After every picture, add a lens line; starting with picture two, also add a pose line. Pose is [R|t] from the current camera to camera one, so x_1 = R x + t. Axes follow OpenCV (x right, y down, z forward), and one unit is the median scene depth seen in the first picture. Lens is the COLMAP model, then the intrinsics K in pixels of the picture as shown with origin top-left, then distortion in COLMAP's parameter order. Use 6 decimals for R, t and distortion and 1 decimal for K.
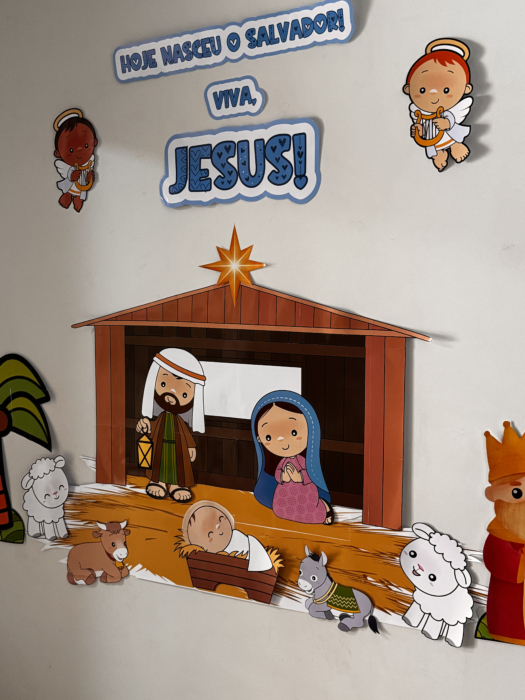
lens RADIAL K [[756.3, 0, 262.8], [0, 756.3, 351.7], [0, 0, 1]] dist [0.182834, -0.430627]
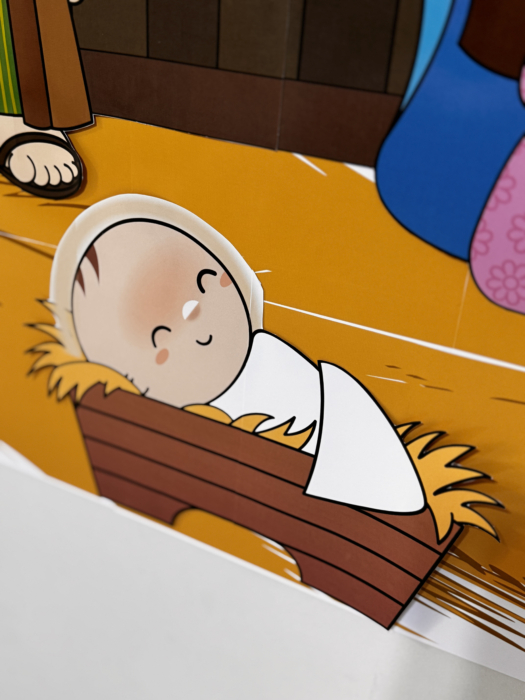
lens RADIAL K [[751.3, 0, 262.5], [0, 751.3, 350.0], [0, 0, 1]] dist [0.171505, -0.361766]
pose [[0.997808, 0.065415, 0.009979, -0.040824], [-0.064424, 0.925910, 0.372210, 0.162665], [0.015108, -0.372037, 0.928095, 0.829677]]
